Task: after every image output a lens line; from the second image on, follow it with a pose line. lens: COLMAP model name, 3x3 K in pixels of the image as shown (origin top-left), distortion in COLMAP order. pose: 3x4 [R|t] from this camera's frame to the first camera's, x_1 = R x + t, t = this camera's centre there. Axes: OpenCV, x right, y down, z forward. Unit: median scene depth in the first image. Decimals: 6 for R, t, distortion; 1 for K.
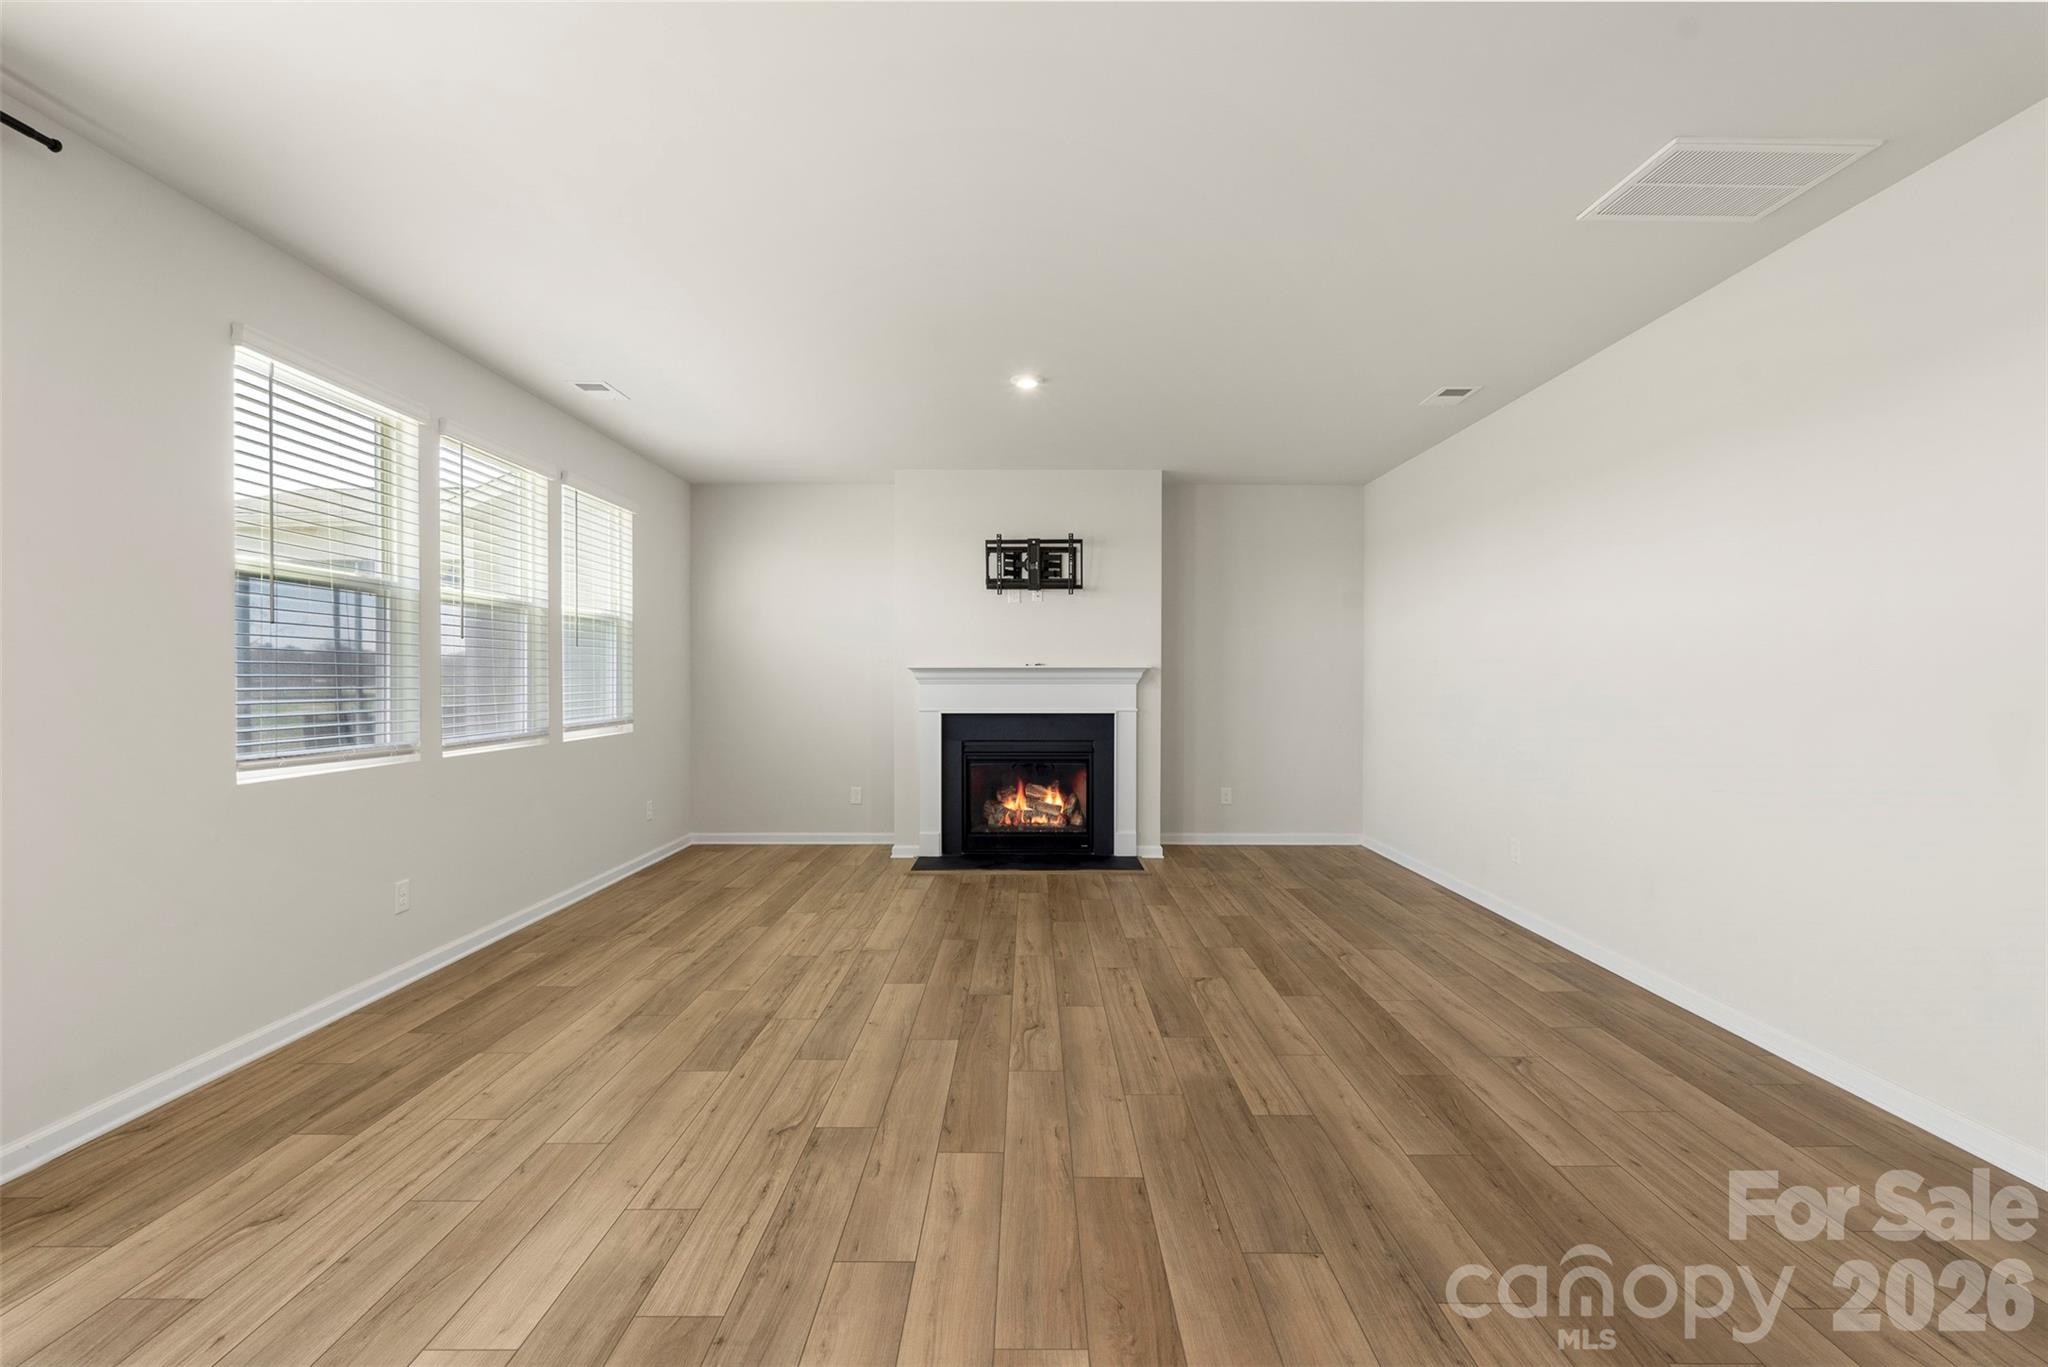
lens RADIAL K [[907.4, 0, 1033.0], [0, 907.4, 682.2], [0, 0, 1]] dist [-0.002891, 0.000062]
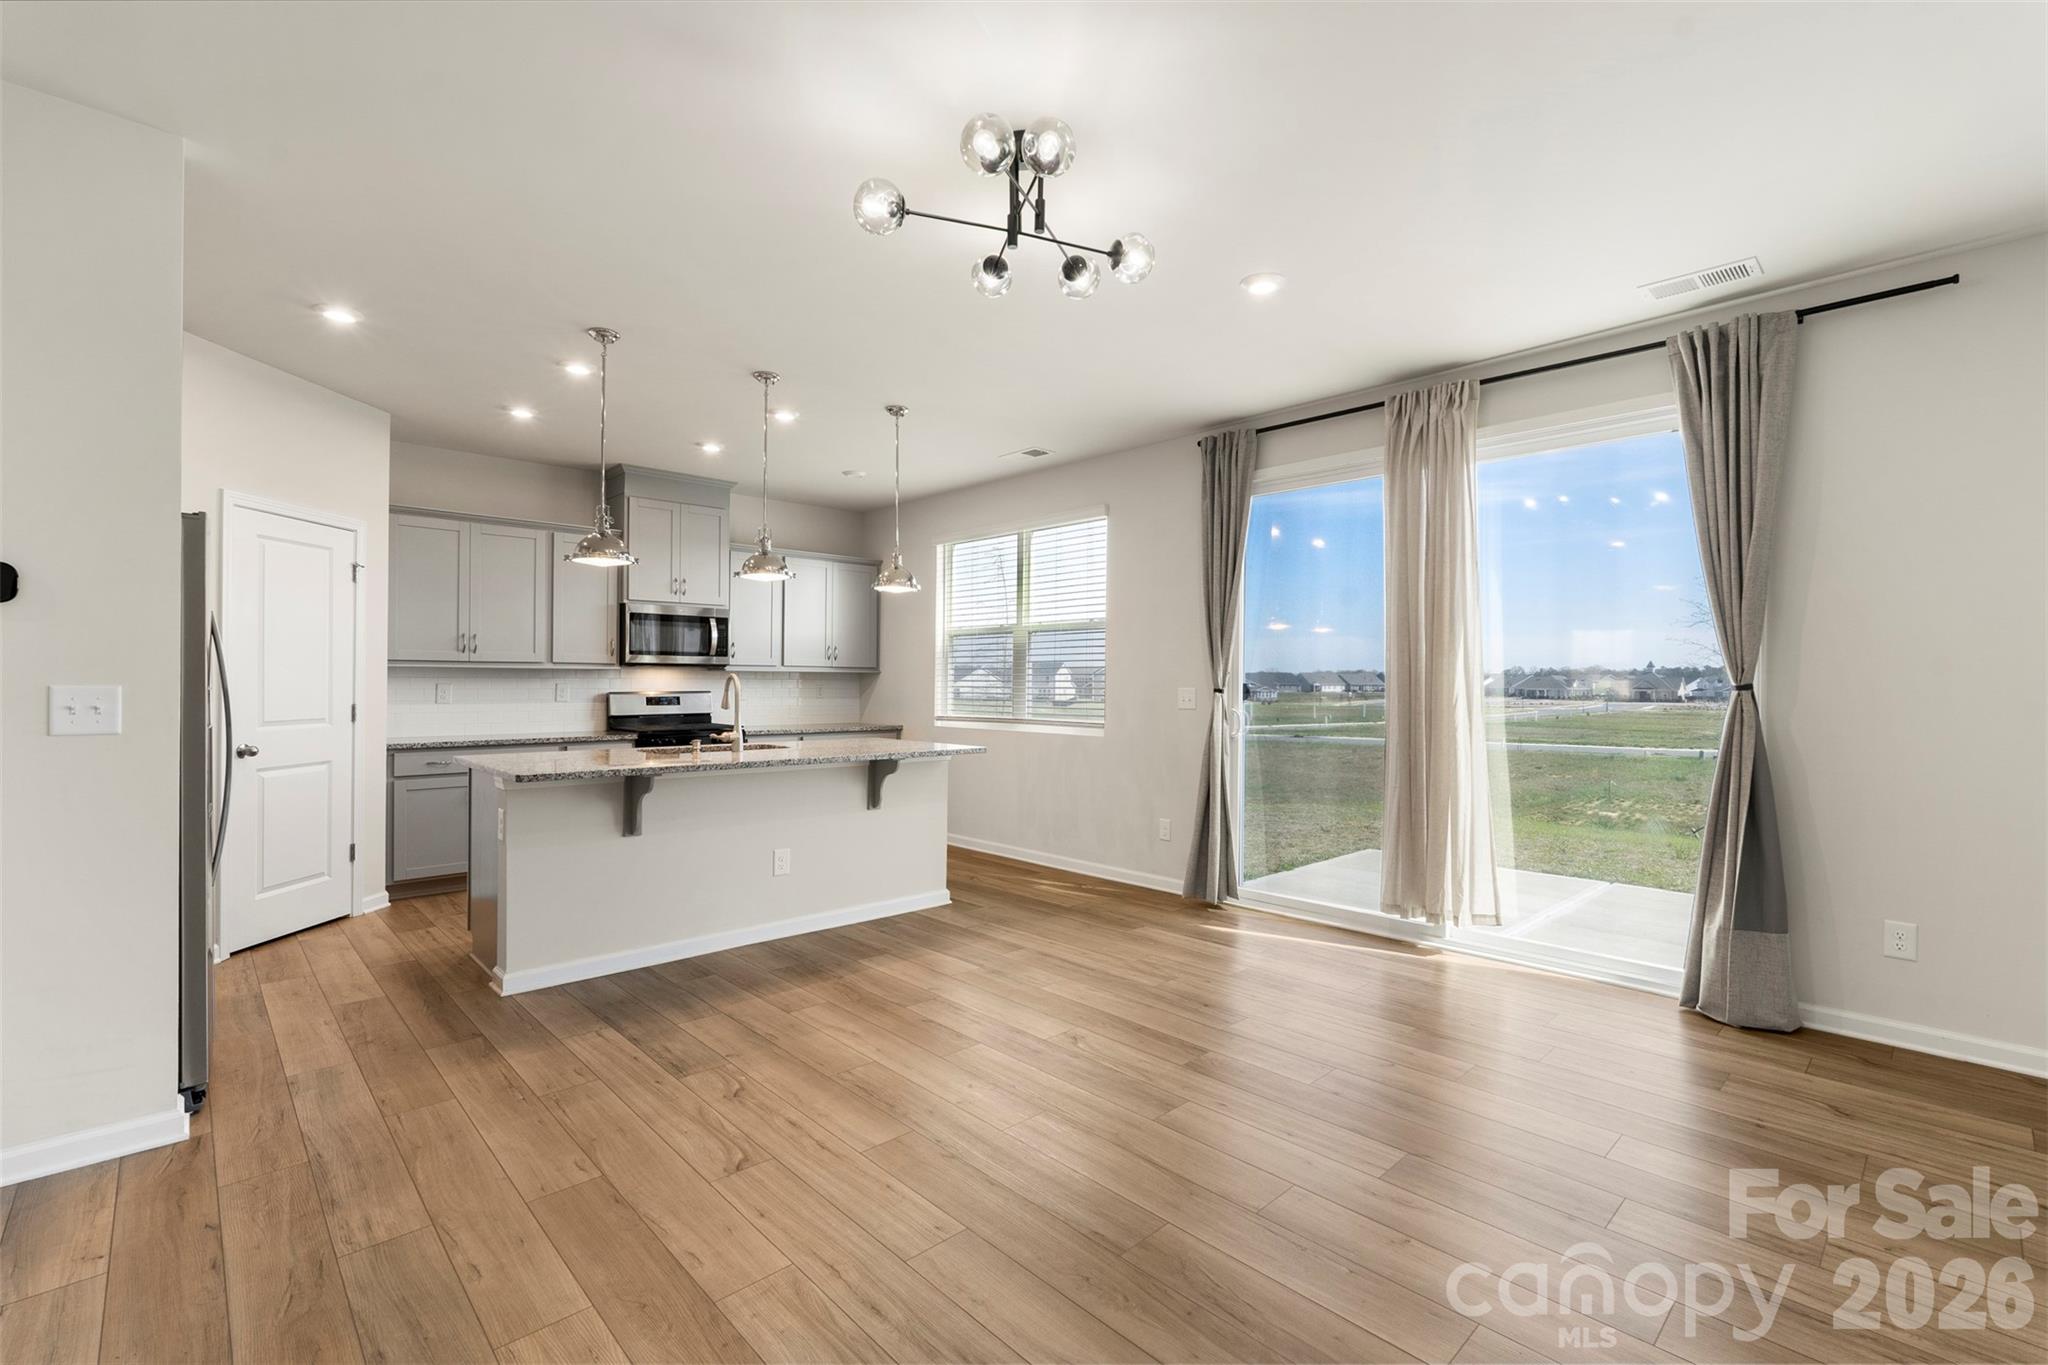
lens RADIAL K [[907.4, 0, 1034.5], [0, 907.4, 676.2], [0, 0, 1]] dist [-0.002891, 0.000062]
pose [[-0.725517, -0.008397, -0.688152, 0.284661], [-0.010839, 0.999941, -0.000774, -0.001729], [0.688118, 0.006897, -0.725566, 0.379197]]
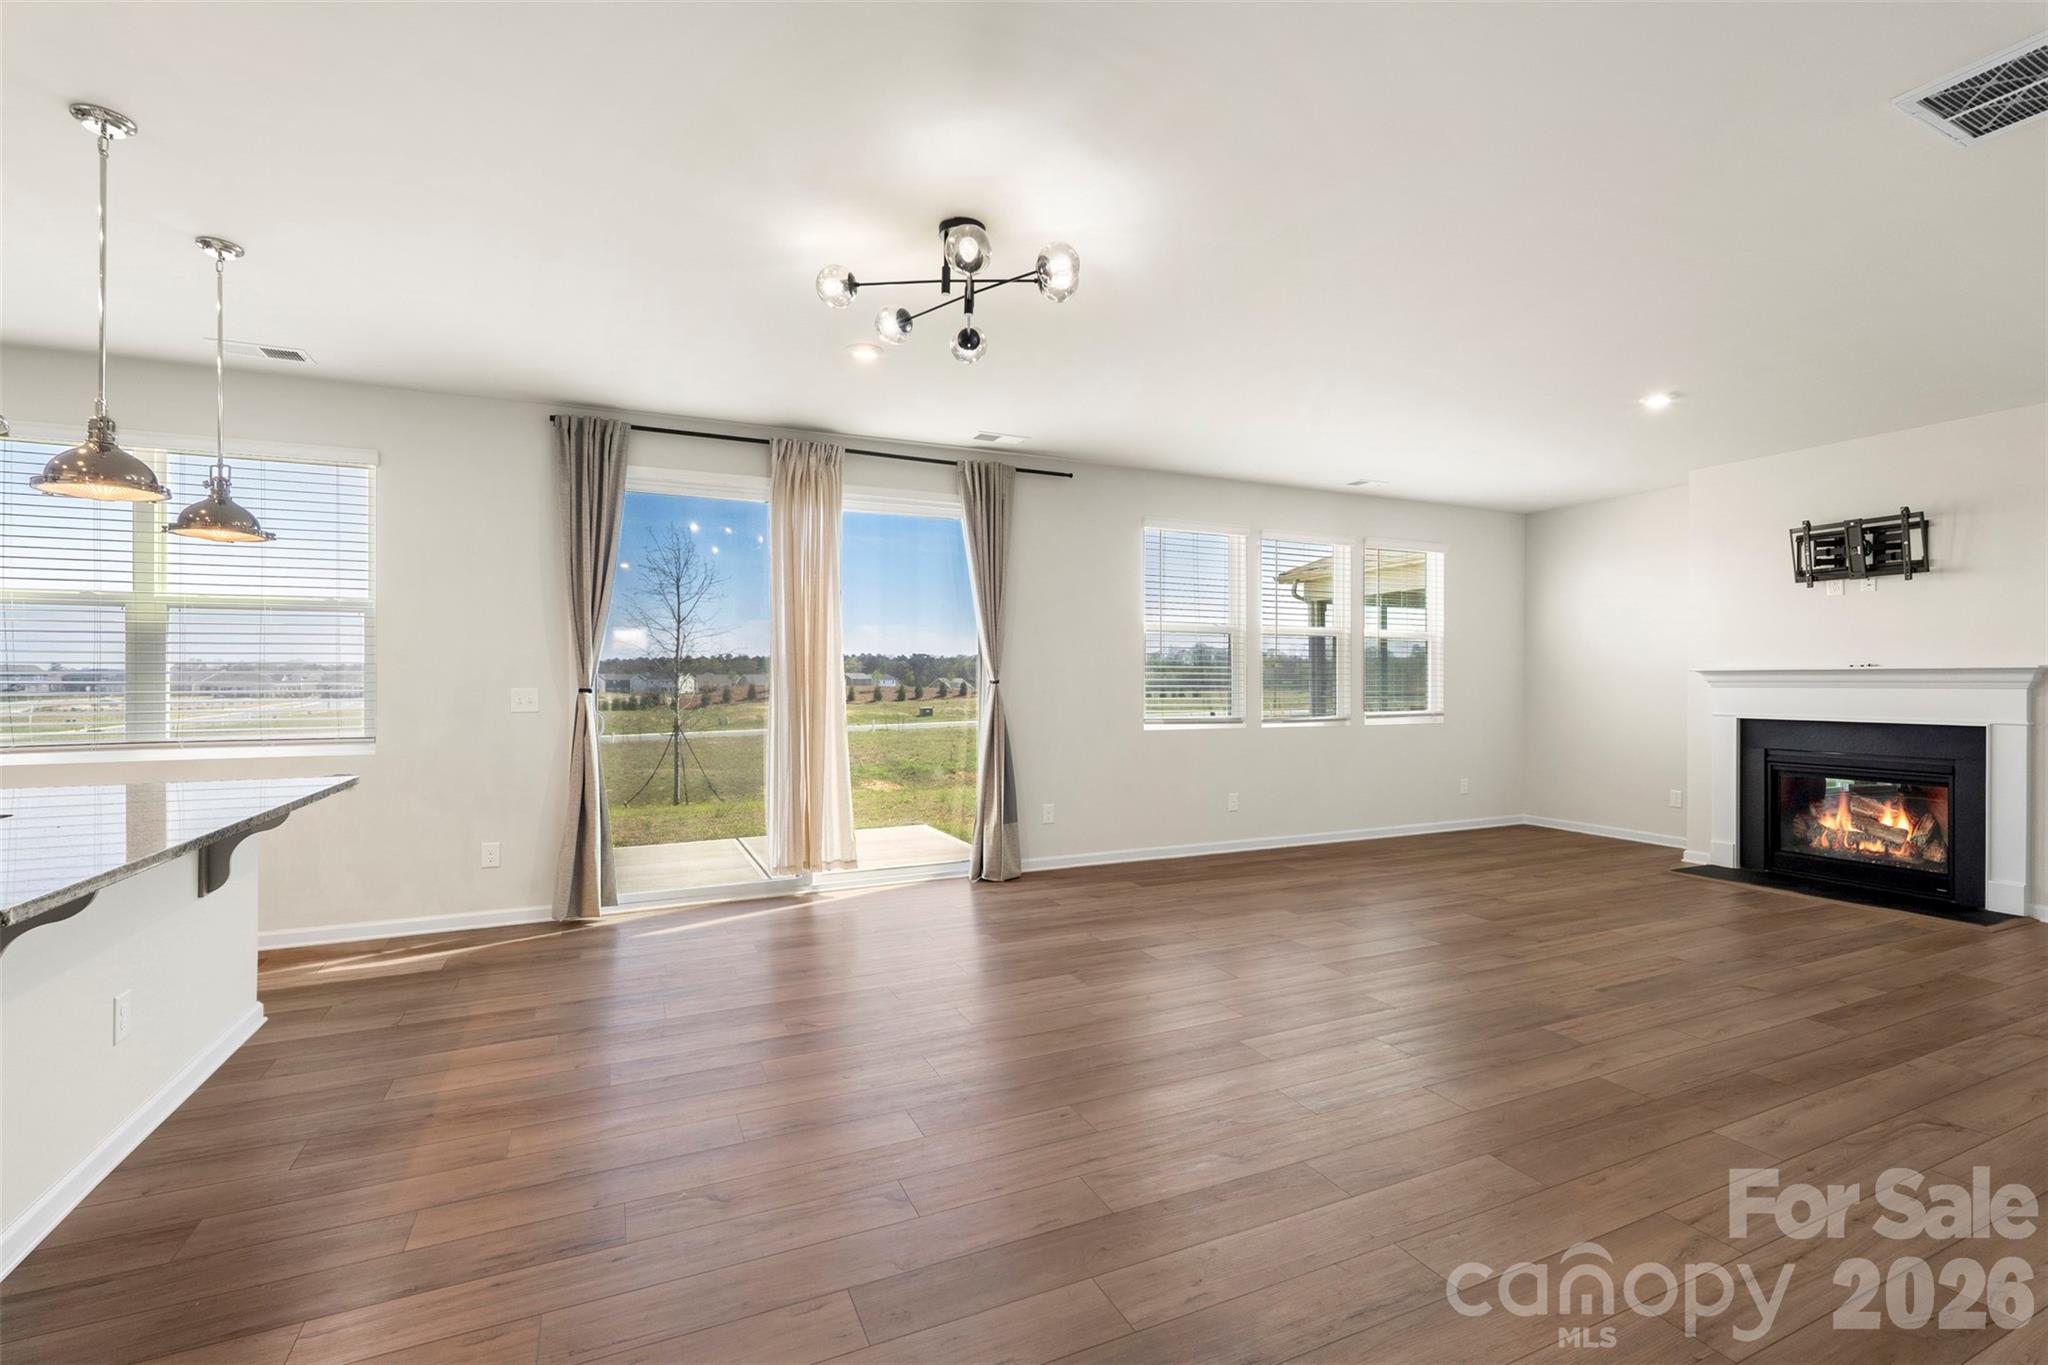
lens RADIAL K [[907.4, 0, 1024.6], [0, 907.4, 681.9], [0, 0, 1]] dist [-0.002891, 0.000062]
pose [[0.416837, 0.001620, -0.908980, 0.451378], [-0.004443, 0.999990, -0.000255, 0.000035], [0.908970, 0.004145, 0.416840, -0.075109]]
